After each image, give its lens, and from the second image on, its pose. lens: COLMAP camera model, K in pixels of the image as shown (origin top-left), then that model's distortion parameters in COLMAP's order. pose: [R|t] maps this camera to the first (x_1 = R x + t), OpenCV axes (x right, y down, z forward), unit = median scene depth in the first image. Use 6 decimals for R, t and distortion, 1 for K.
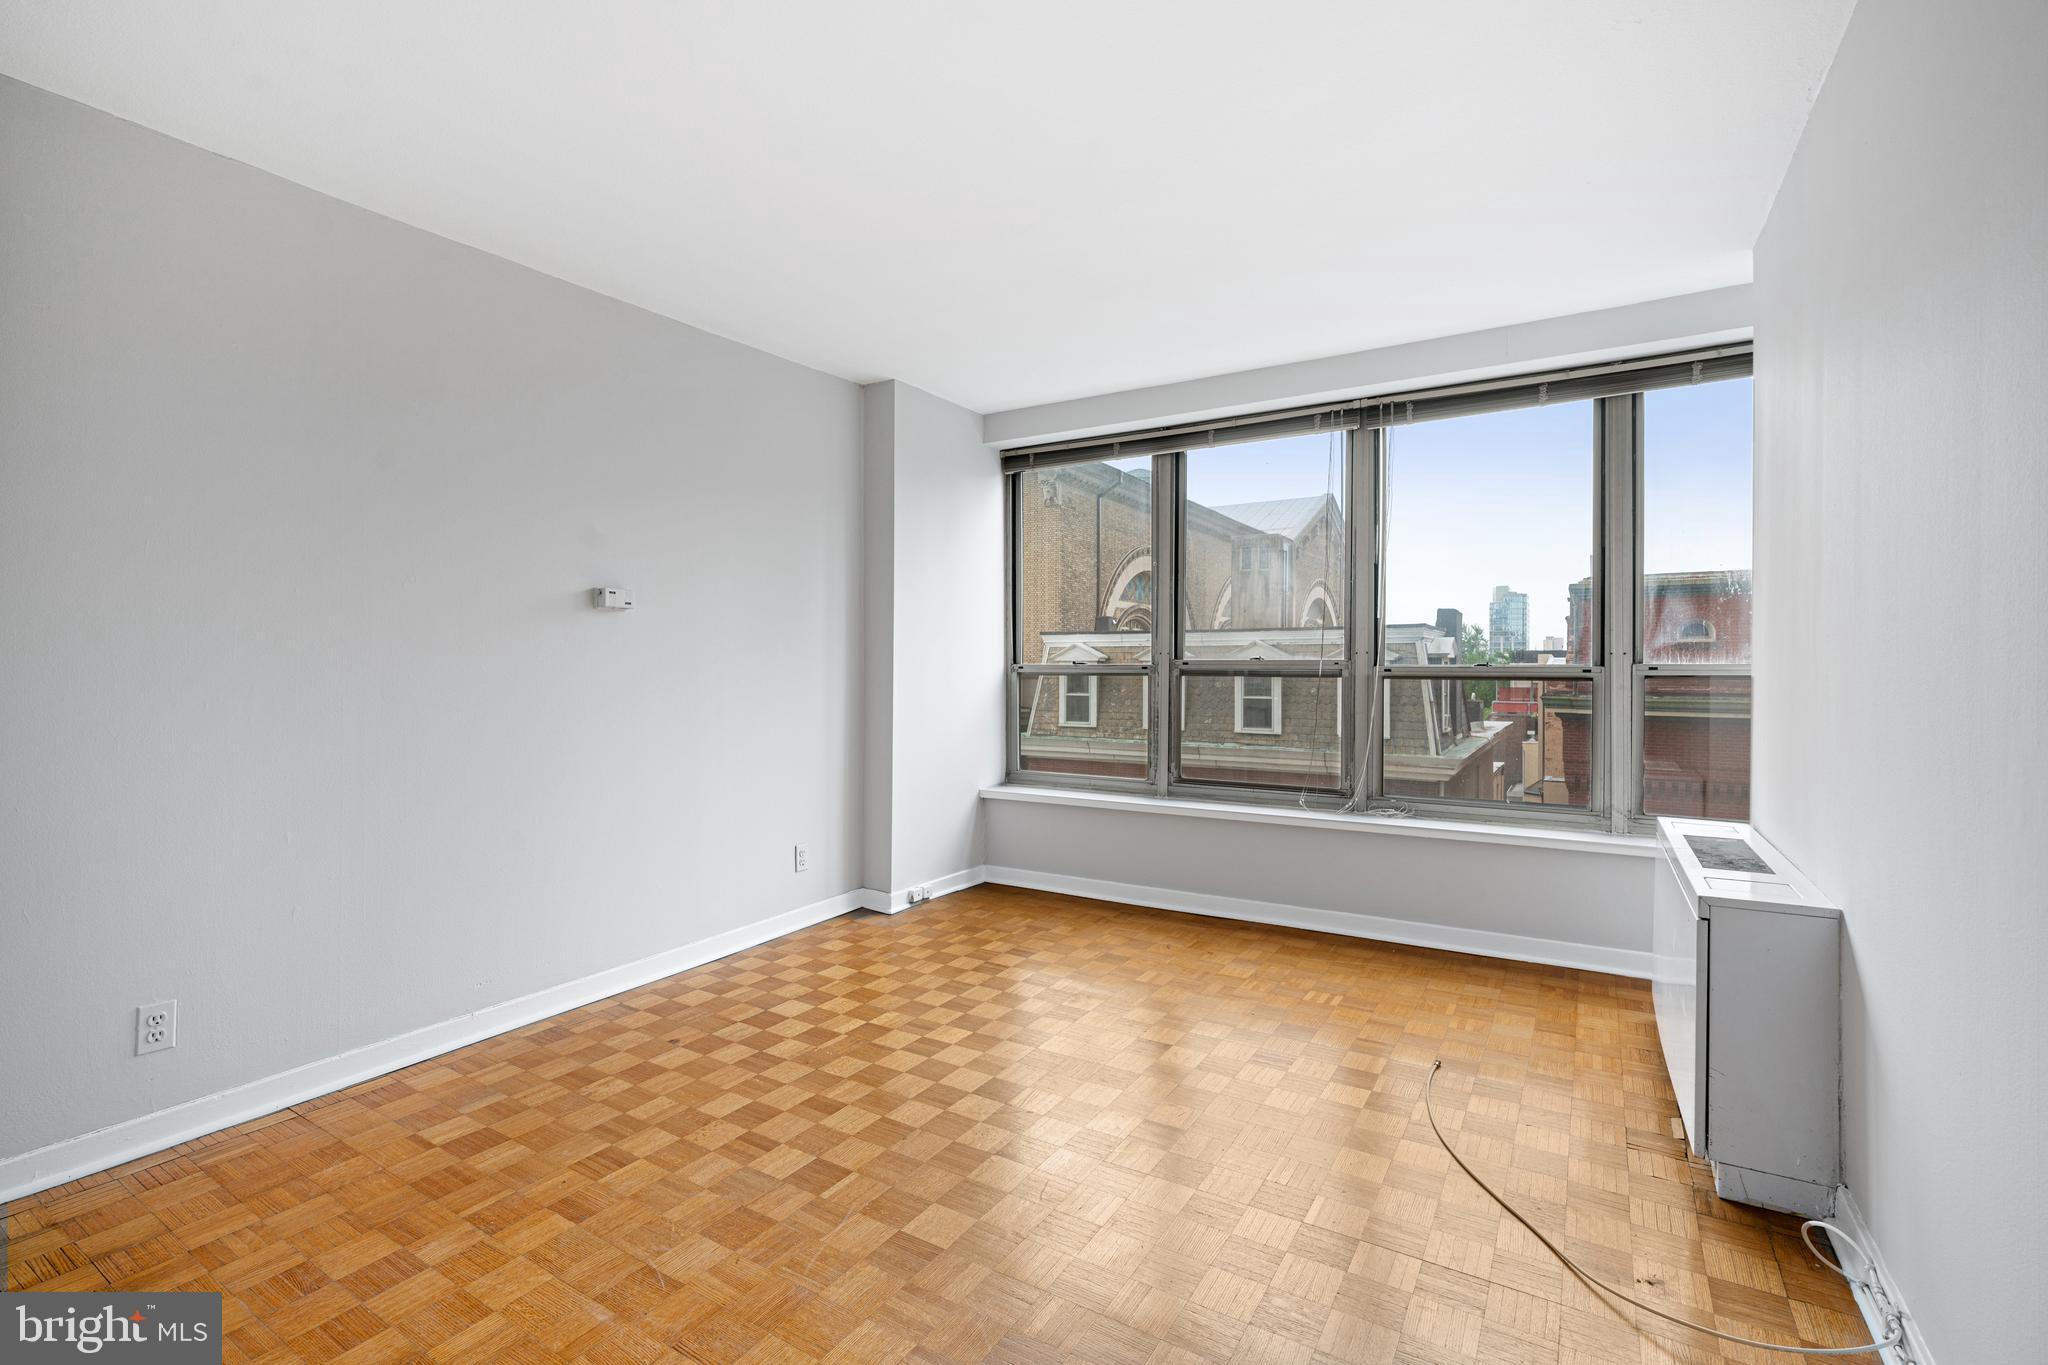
lens RADIAL K [[945.1, 0, 1020.8], [0, 945.1, 669.1], [0, 0, 1]] dist [-0.002500, 0.000675]
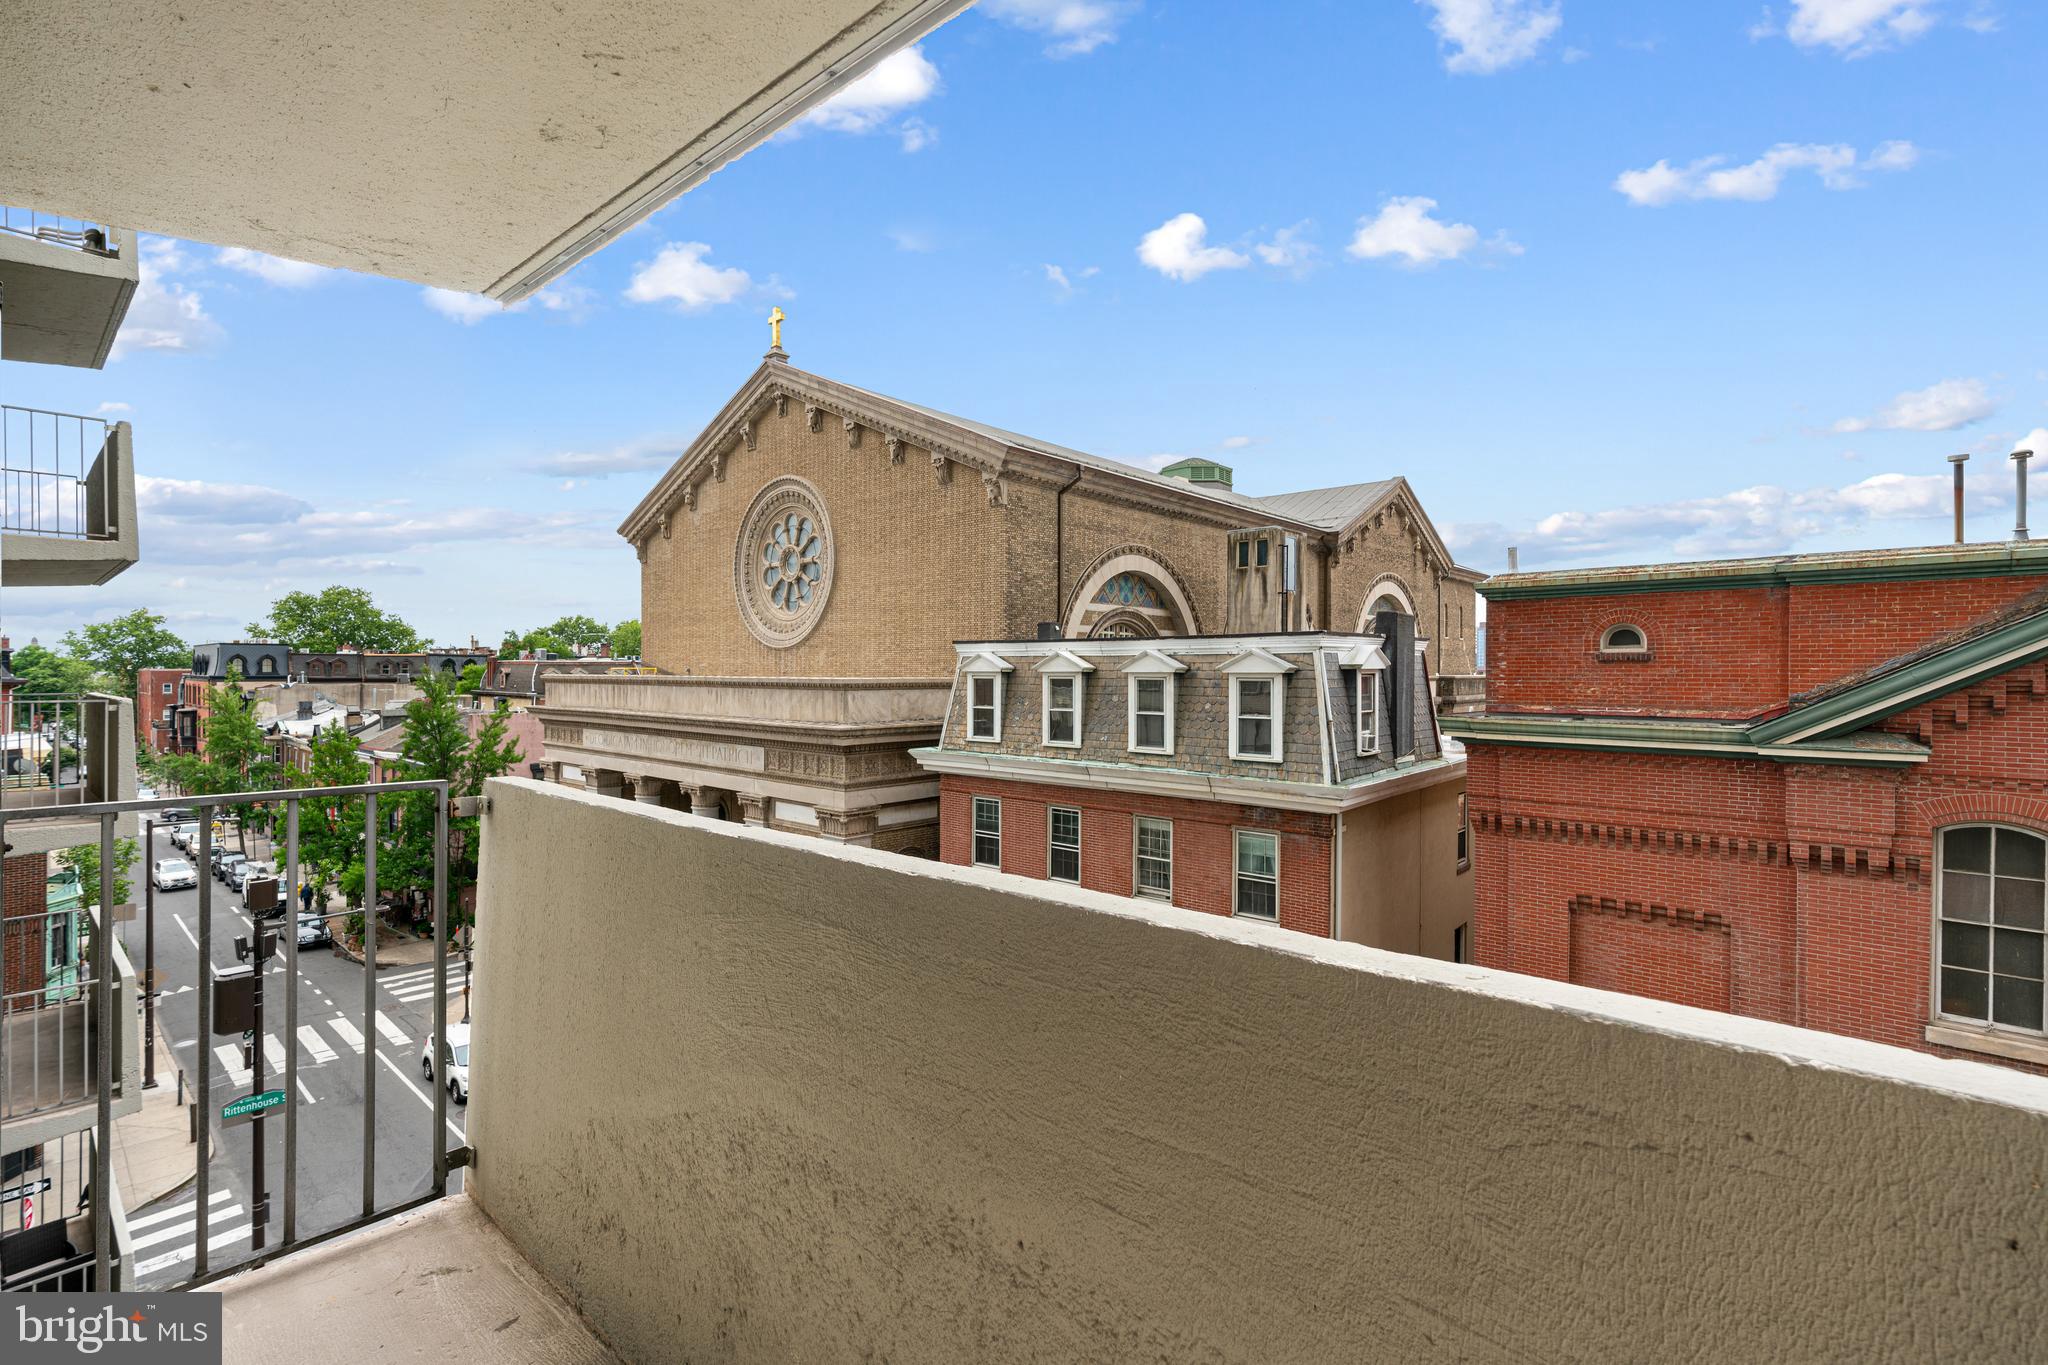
lens RADIAL K [[945.1, 0, 1013.6], [0, 945.1, 672.4], [0, 0, 1]] dist [-0.002500, 0.000675]
pose [[0.973784, -0.002124, -0.227466, 0.263279], [0.002798, 0.999993, 0.002638, -0.008761], [0.227459, -0.003205, 0.973782, 0.084143]]
